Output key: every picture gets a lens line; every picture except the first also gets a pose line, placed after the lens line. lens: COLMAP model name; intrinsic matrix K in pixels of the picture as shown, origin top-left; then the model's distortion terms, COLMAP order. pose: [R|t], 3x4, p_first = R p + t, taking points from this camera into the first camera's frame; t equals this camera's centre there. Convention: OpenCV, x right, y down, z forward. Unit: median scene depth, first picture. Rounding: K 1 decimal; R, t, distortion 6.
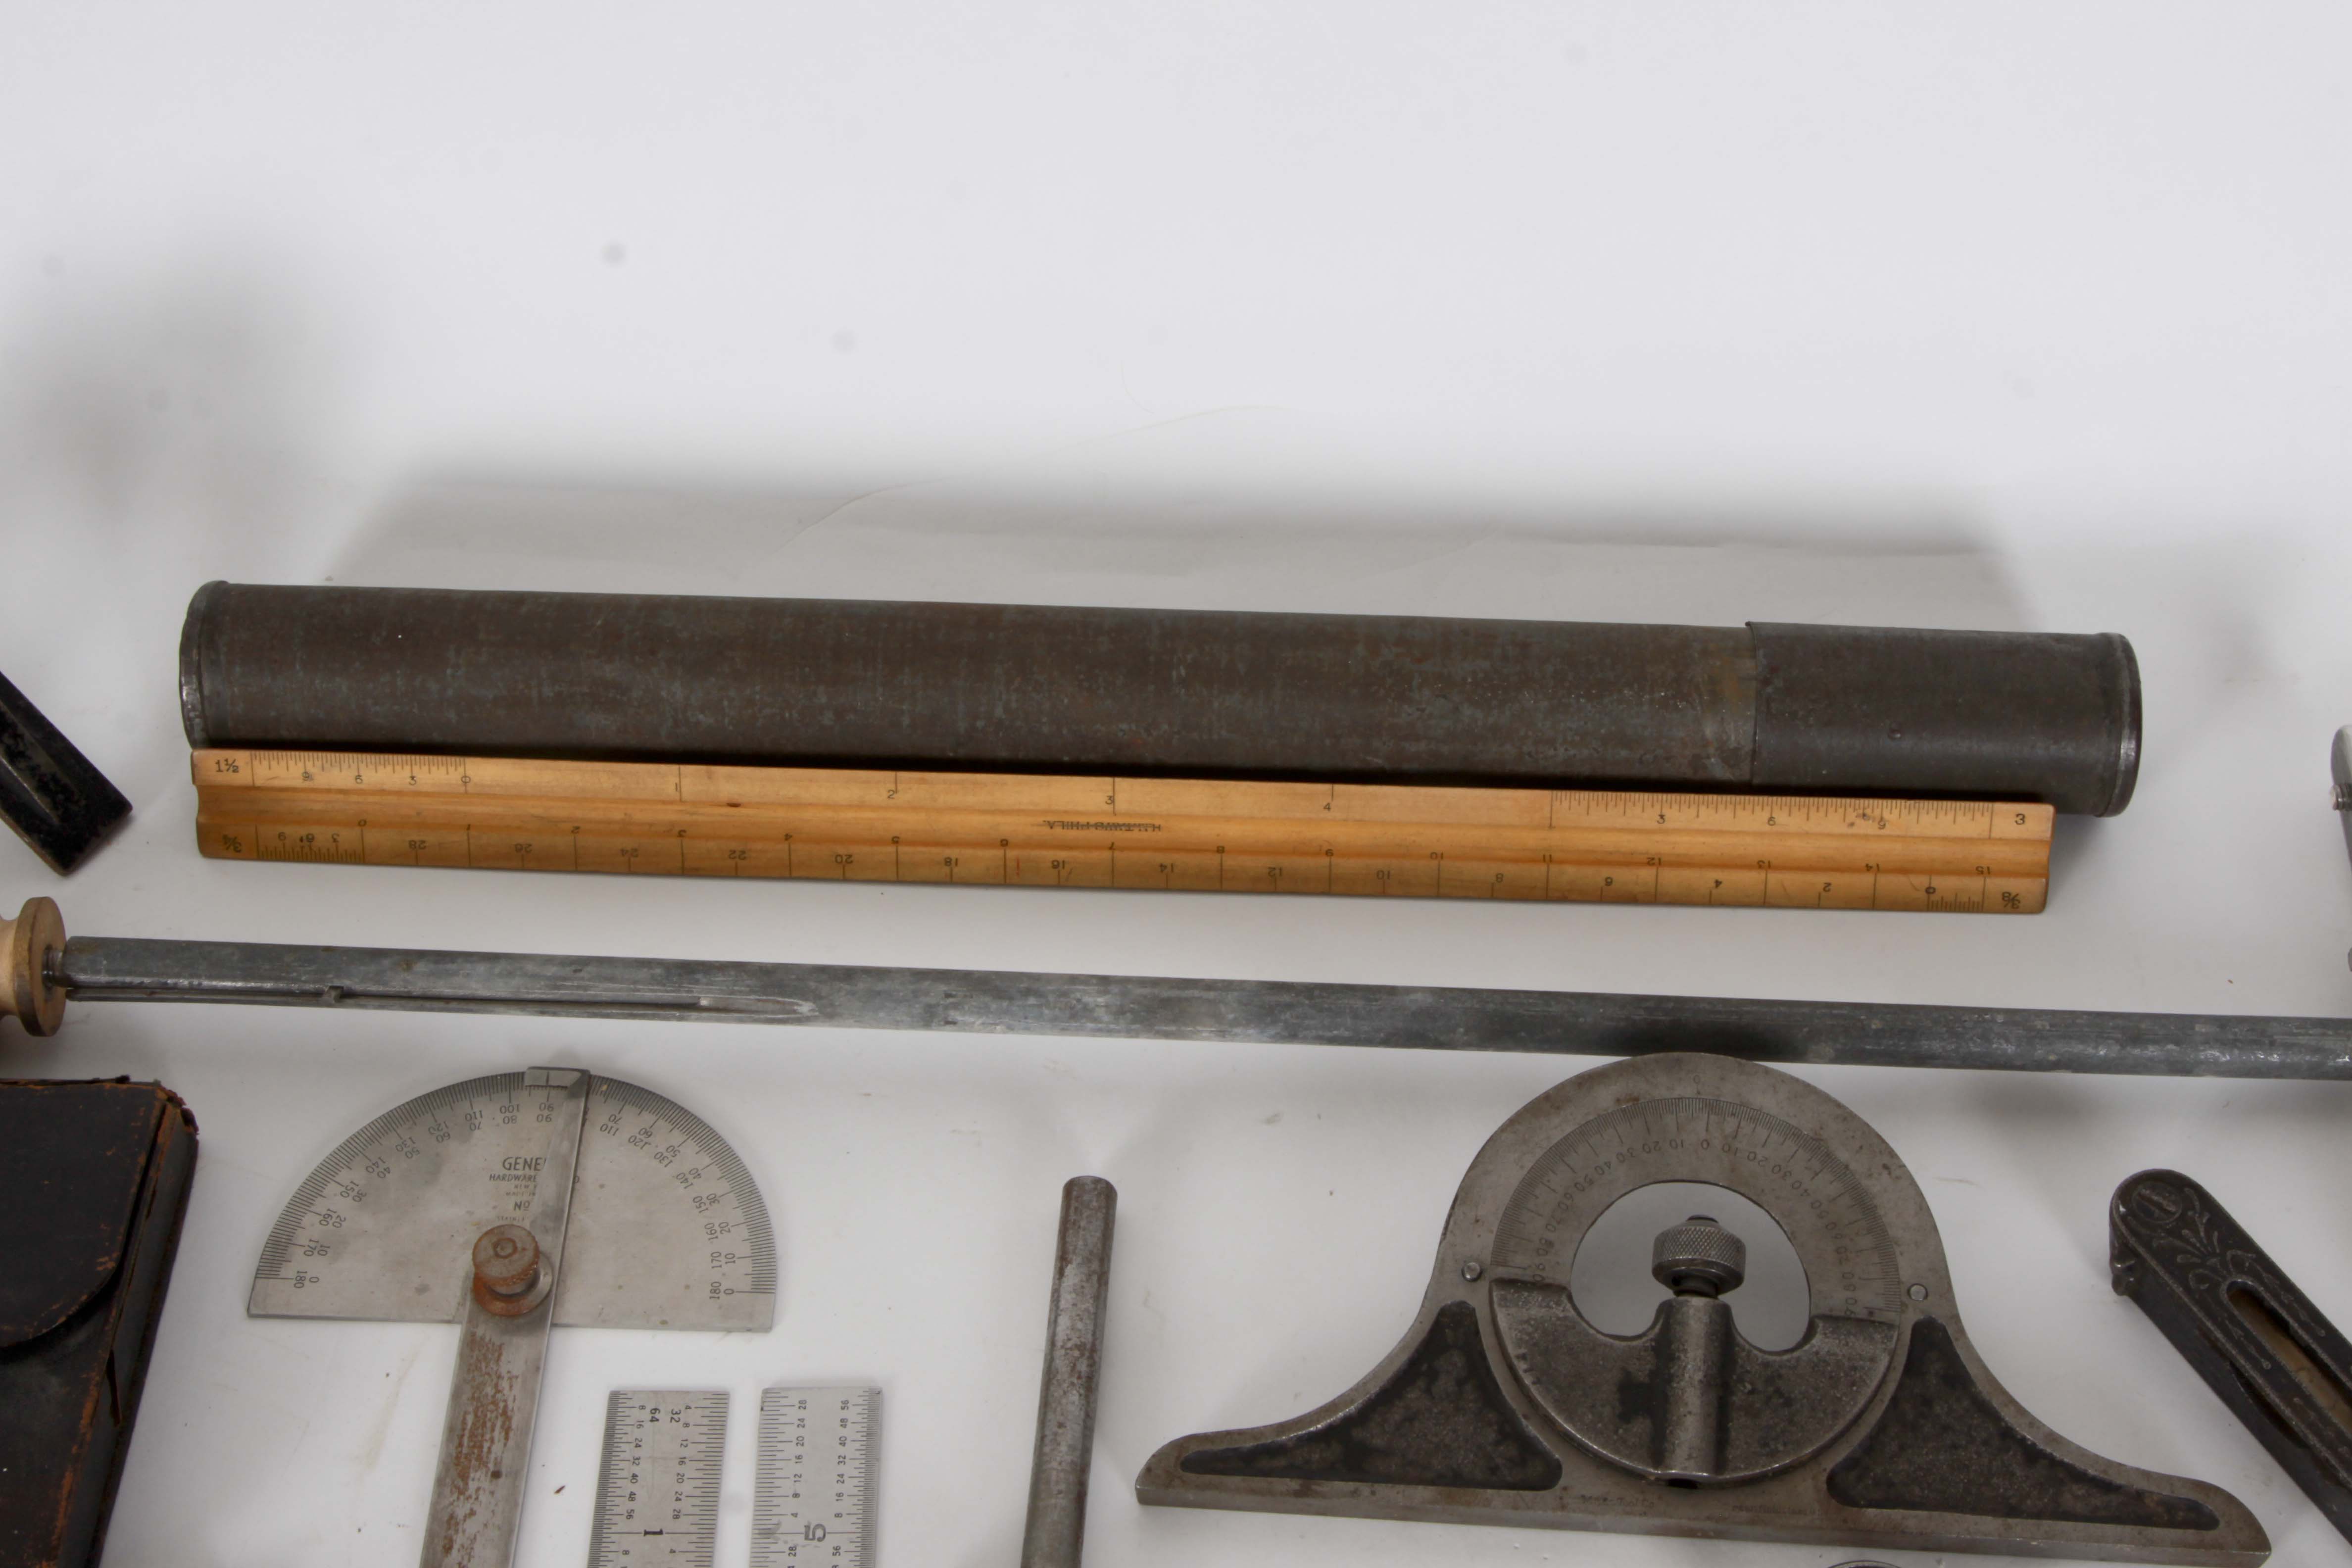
lens RADIAL K [[3548.9, 0, 1207.4], [0, 3548.9, 787.7], [0, 0, 1]] dist [-0.038441, 0.000000]
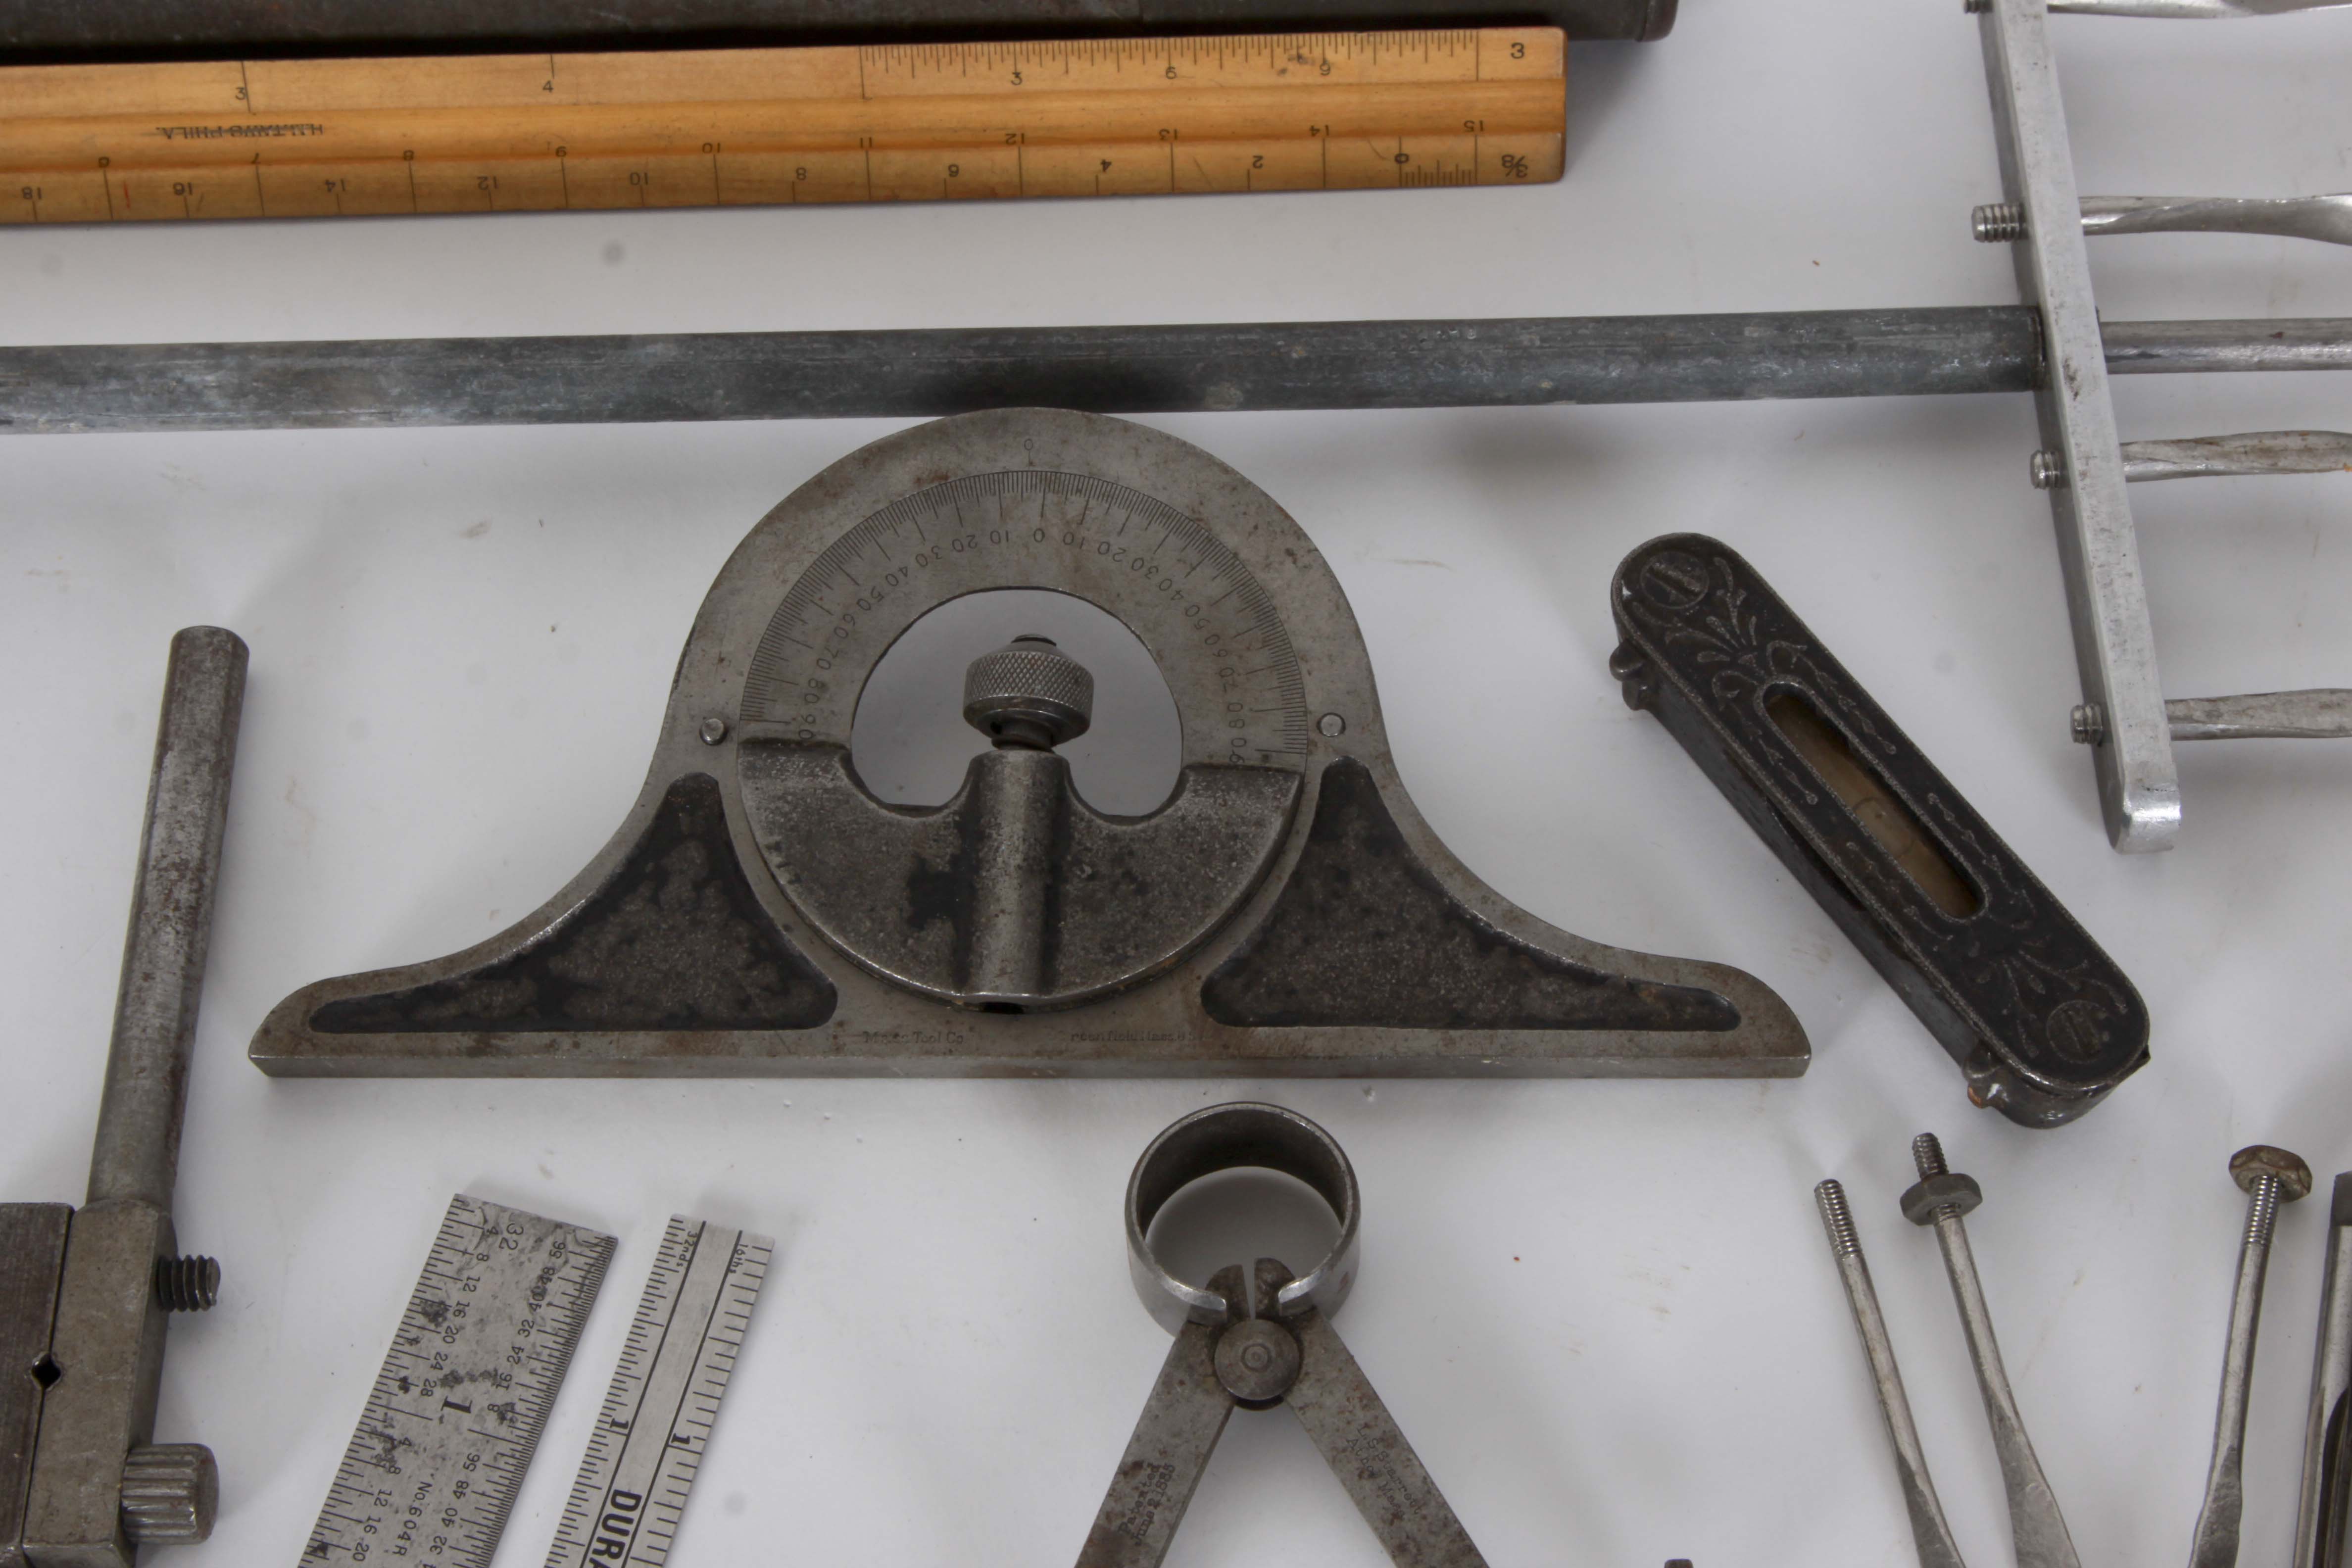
lens RADIAL K [[4340.4, 0, 1195.5], [0, 4340.4, 780.4], [0, 0, 1]] dist [0.015693, 0.000000]
pose [[0.997984, -0.058757, 0.023972, 0.148067], [0.054085, 0.985142, 0.163004, 0.008280], [-0.033194, -0.161379, 0.986334, 0.126880]]
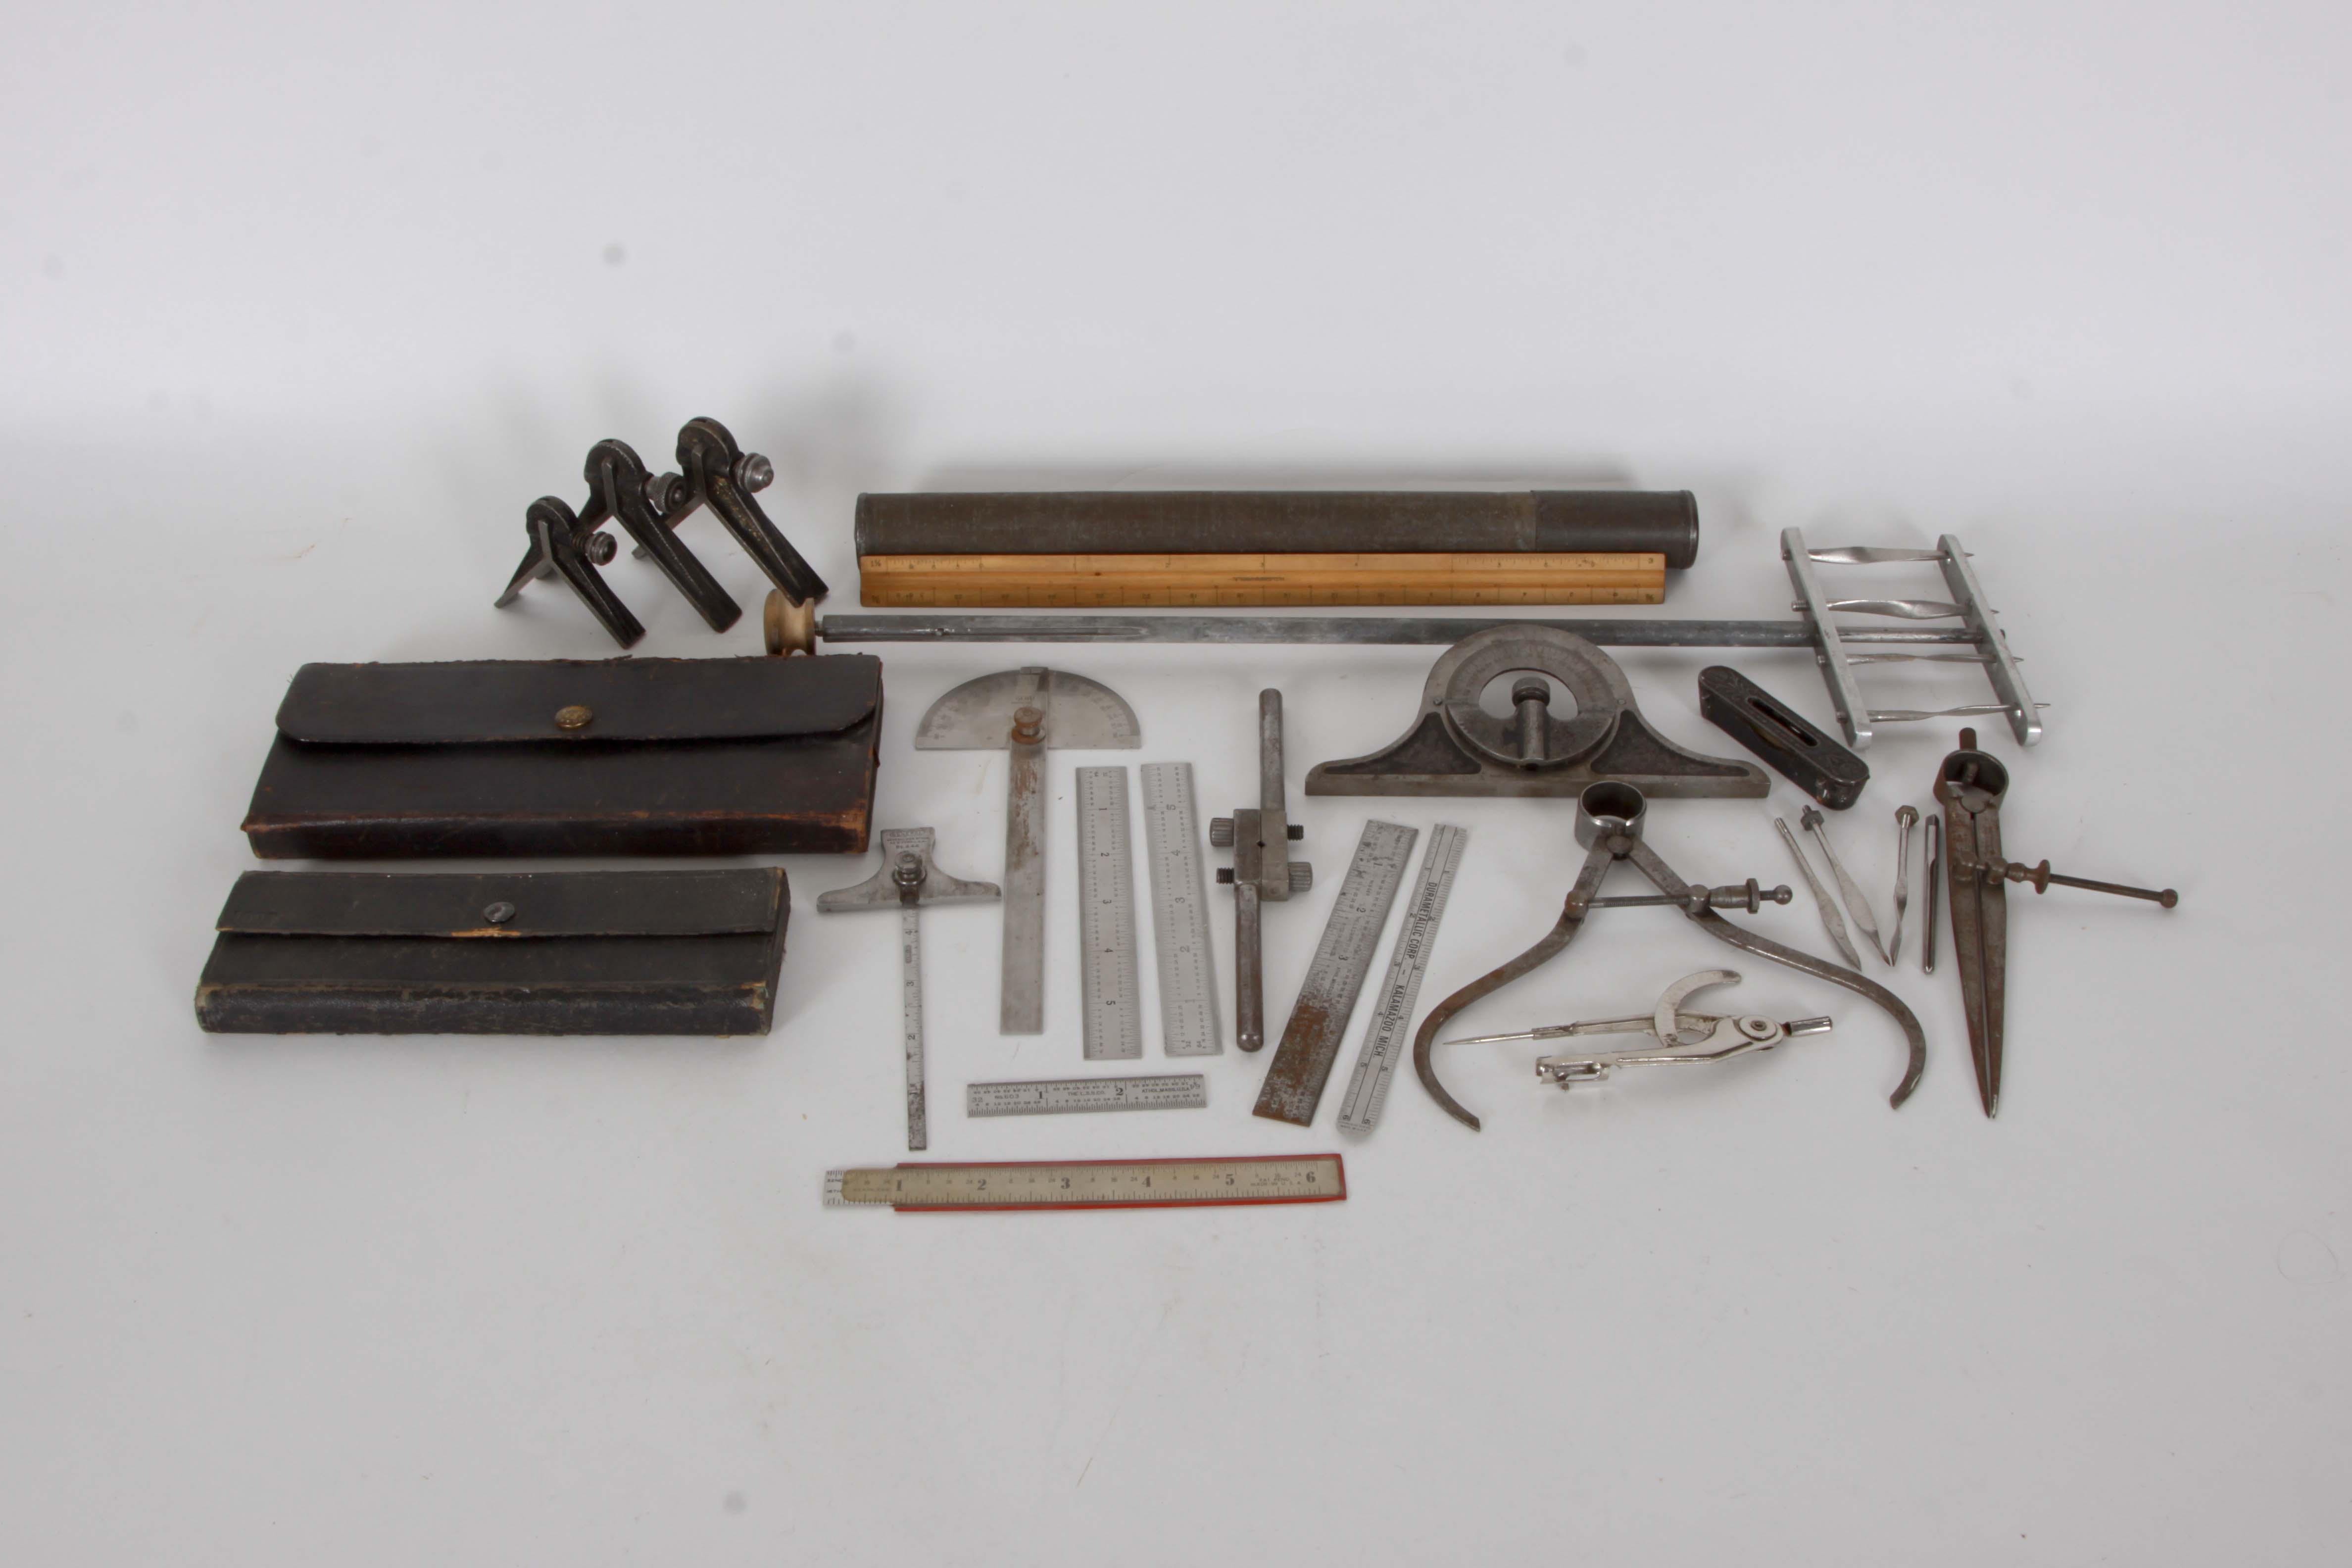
lens RADIAL K [[2517.9, 0, 1208.6], [0, 2517.9, 776.0], [0, 0, 1]] dist [-0.130806, 0.000000]
pose [[0.998302, -0.027349, 0.051439, -0.166693], [0.036544, 0.981617, -0.187332, 0.491891], [-0.045370, 0.188893, 0.980949, -0.643549]]
